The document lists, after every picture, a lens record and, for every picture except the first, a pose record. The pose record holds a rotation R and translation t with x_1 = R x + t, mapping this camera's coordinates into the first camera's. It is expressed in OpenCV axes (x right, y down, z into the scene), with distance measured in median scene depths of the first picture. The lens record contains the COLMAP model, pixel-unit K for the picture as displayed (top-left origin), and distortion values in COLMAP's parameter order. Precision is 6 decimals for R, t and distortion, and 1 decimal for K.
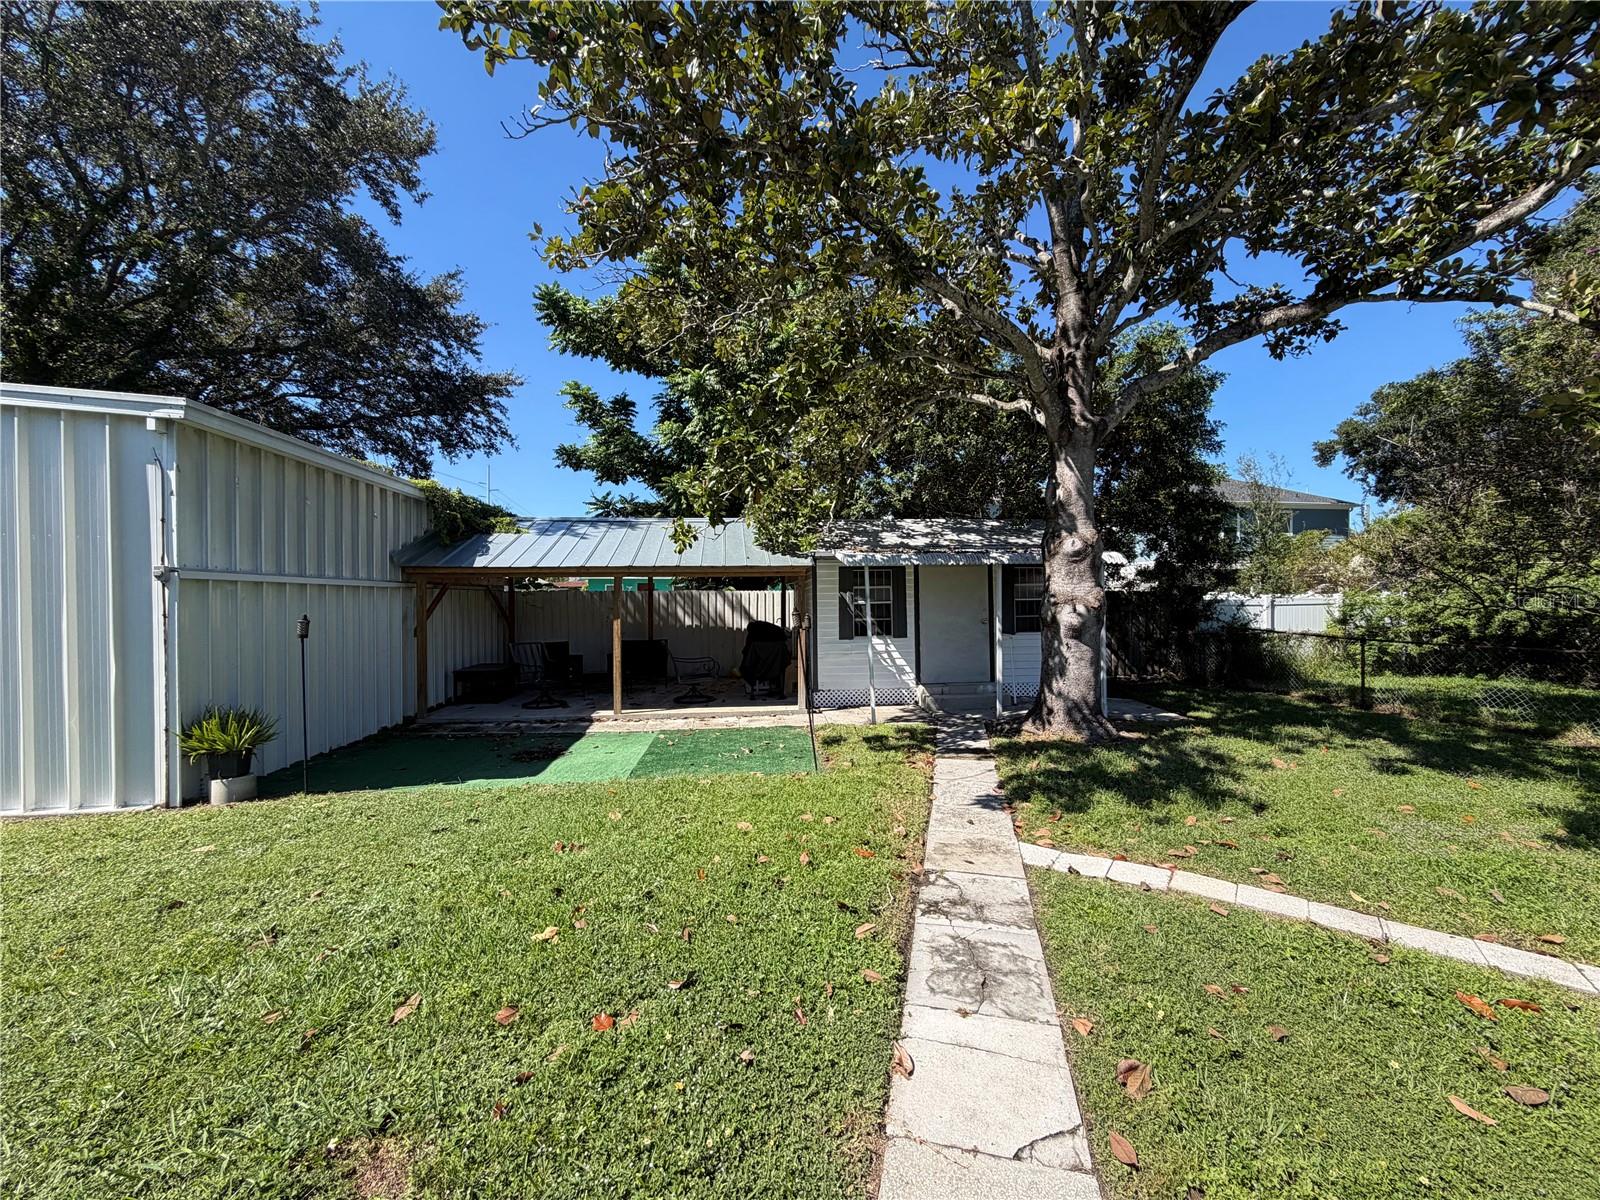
lens RADIAL K [[637.6, 0, 797.3], [0, 637.6, 601.3], [0, 0, 1]] dist [0.001568, 0.000035]
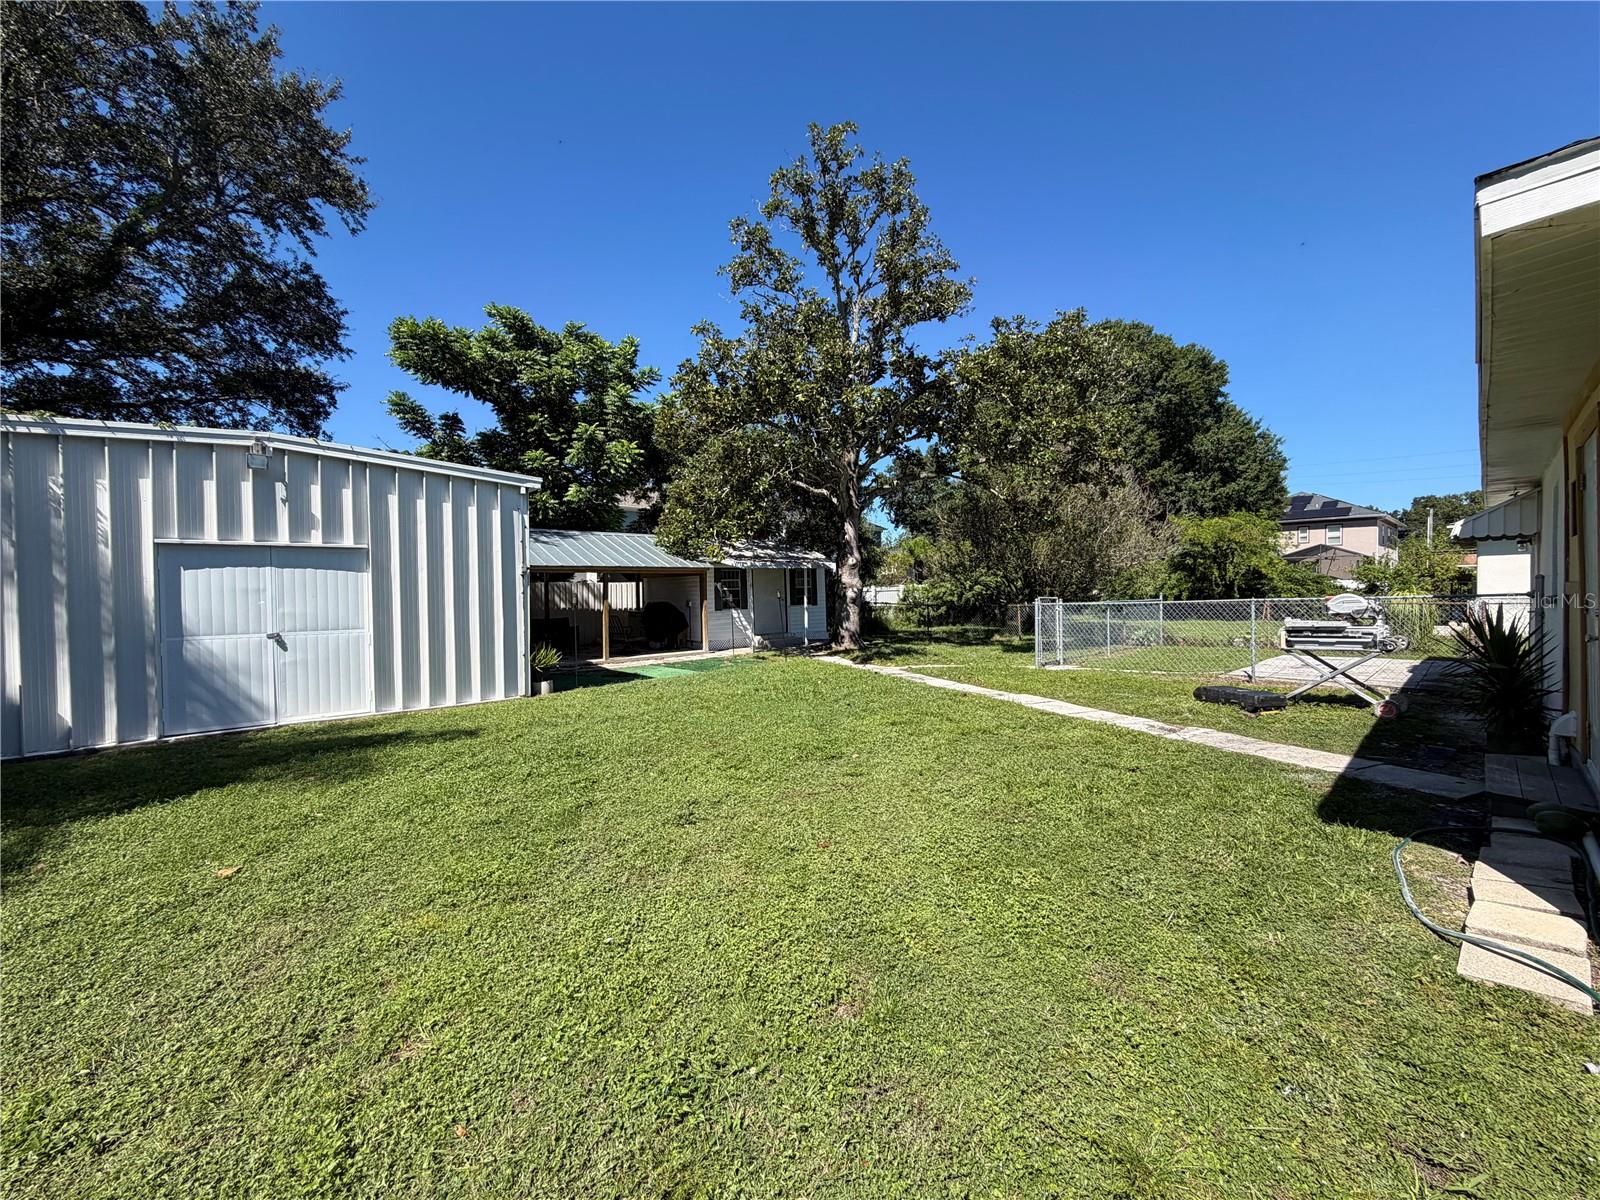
lens RADIAL K [[637.6, 0, 797.3], [0, 637.6, 601.3], [0, 0, 1]] dist [0.001568, 0.000035]
pose [[0.813101, -0.015635, 0.581913, -0.740238], [0.011347, 0.999875, 0.011011, 0.018054], [-0.582012, -0.002350, 0.813177, -0.502393]]
